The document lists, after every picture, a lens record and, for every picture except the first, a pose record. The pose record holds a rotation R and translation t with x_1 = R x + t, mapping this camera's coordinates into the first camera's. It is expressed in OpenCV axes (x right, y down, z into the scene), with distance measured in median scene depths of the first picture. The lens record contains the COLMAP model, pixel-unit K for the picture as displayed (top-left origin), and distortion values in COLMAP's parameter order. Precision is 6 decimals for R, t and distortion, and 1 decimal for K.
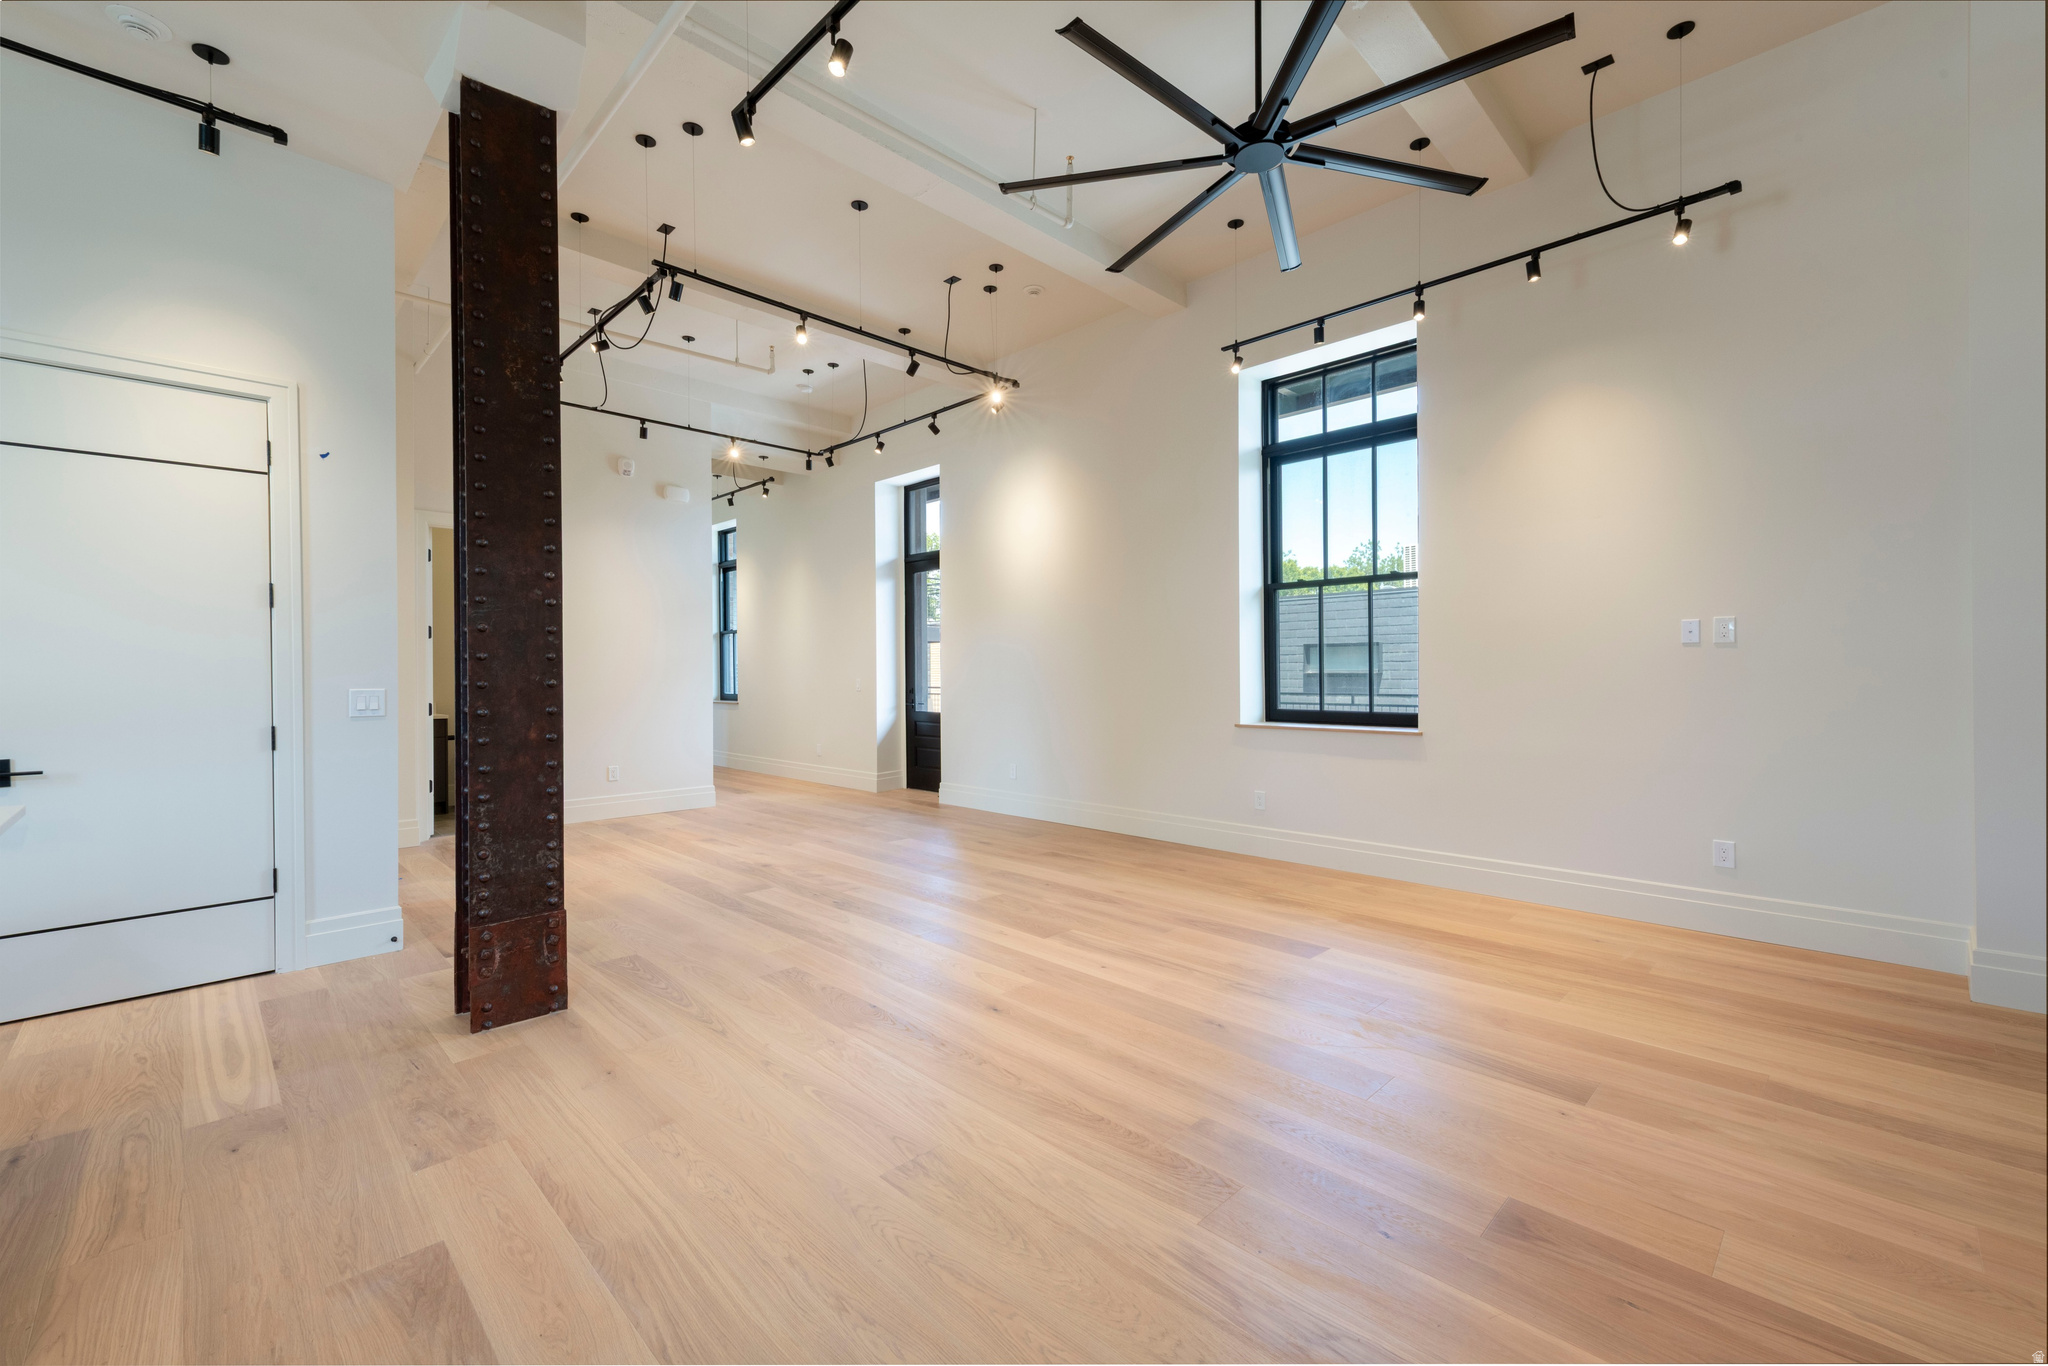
lens RADIAL K [[842.6, 0, 1023.0], [0, 842.6, 674.5], [0, 0, 1]] dist [0.011346, -0.002272]
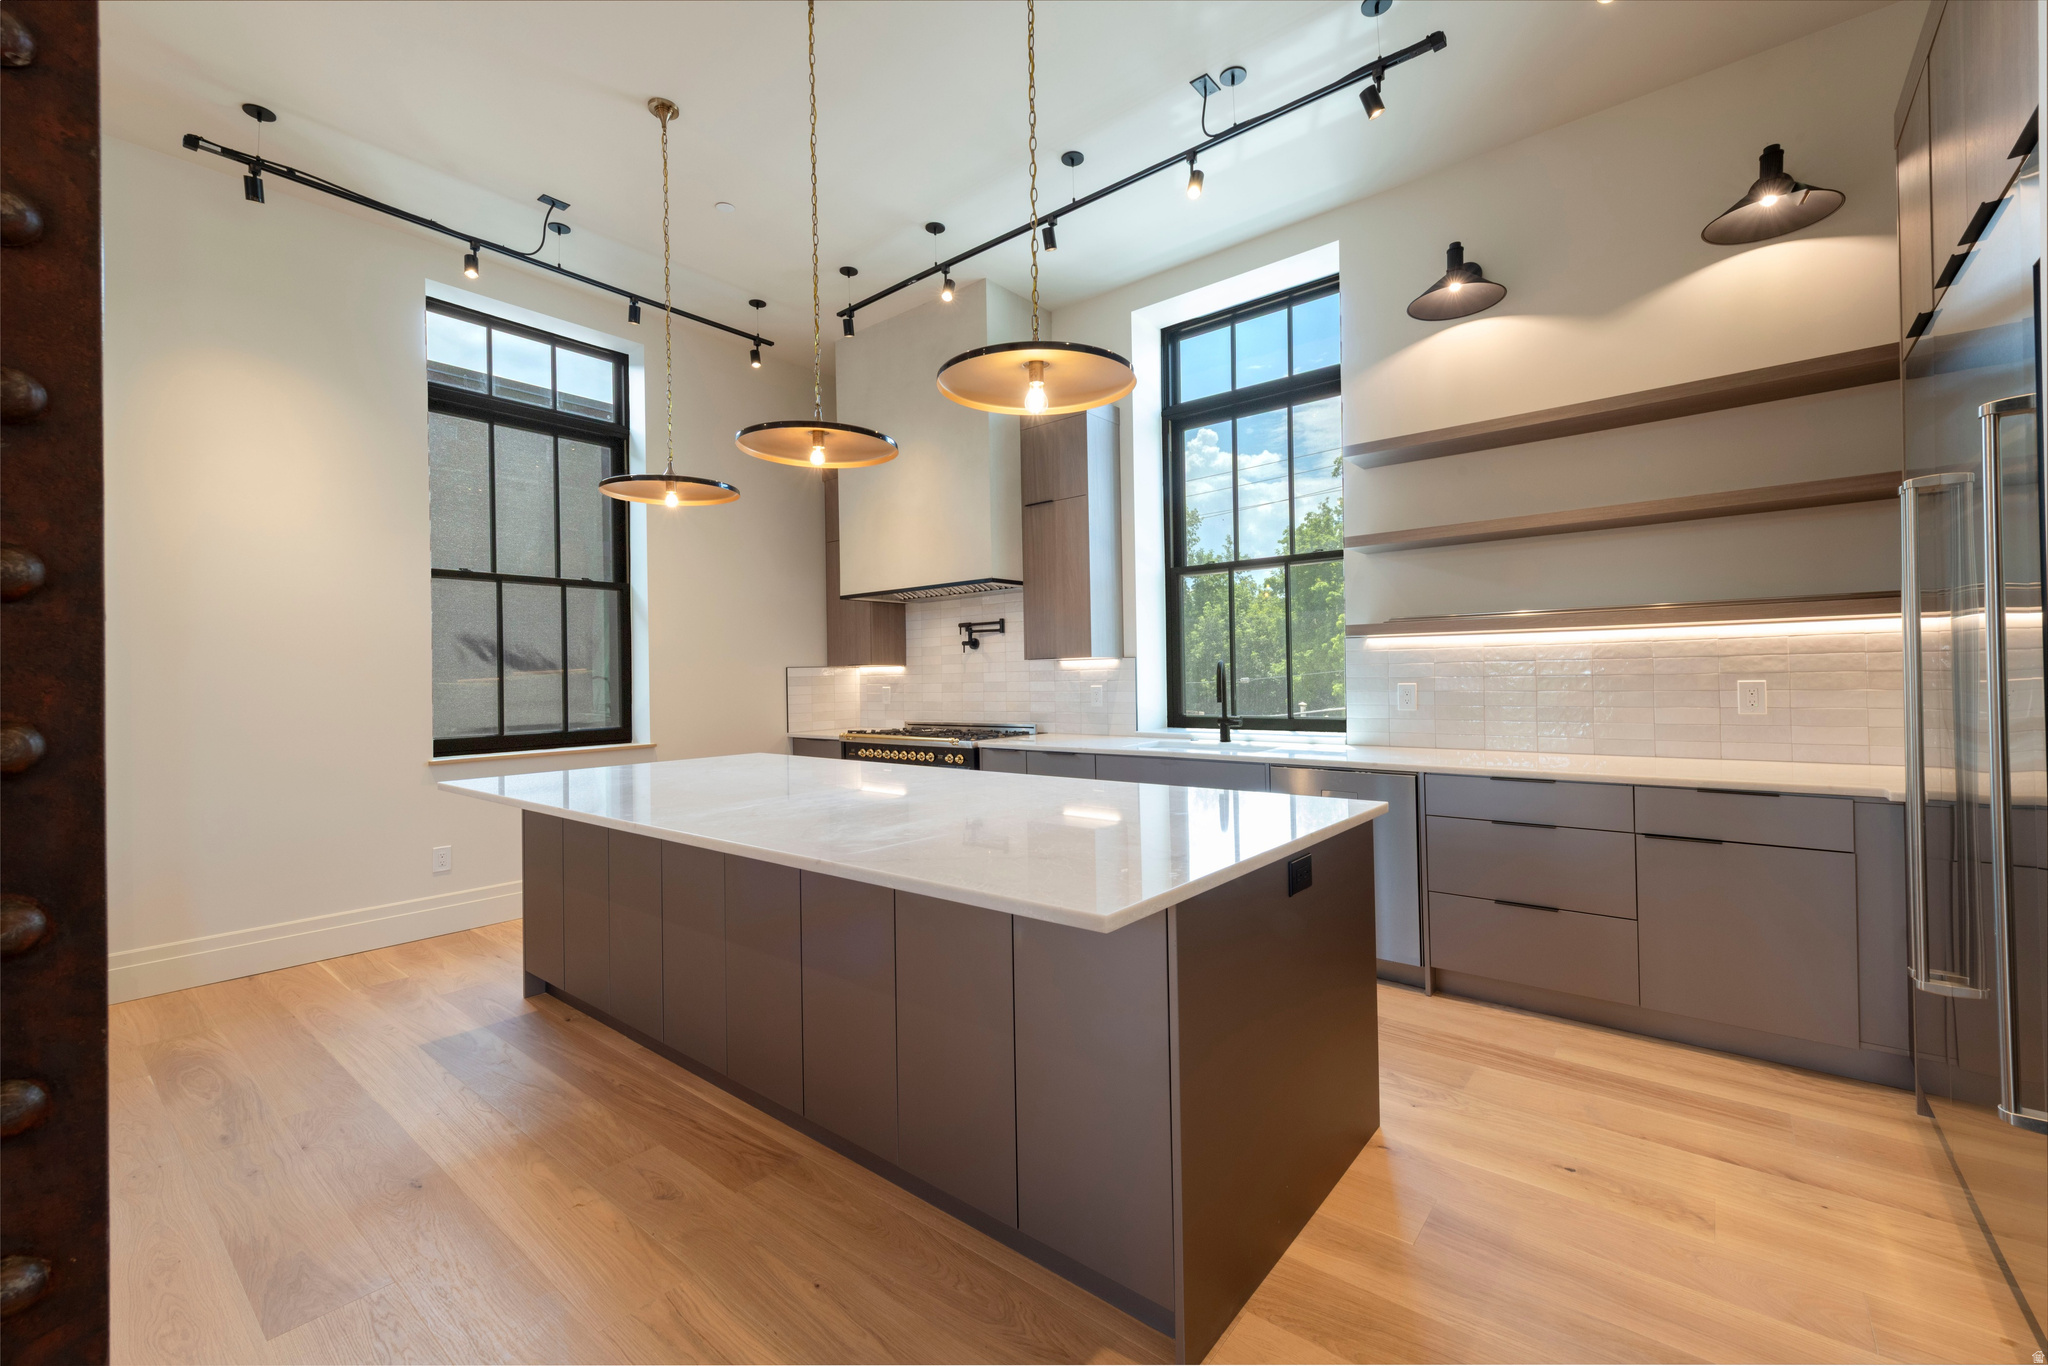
lens RADIAL K [[842.6, 0, 1035.9], [0, 842.6, 674.4], [0, 0, 1]] dist [0.011346, -0.002272]
pose [[-0.993839, 0.019975, -0.109018, -0.658967], [0.020456, 0.999785, -0.003300, 0.002943], [0.108929, -0.005509, -0.994034, 0.932057]]
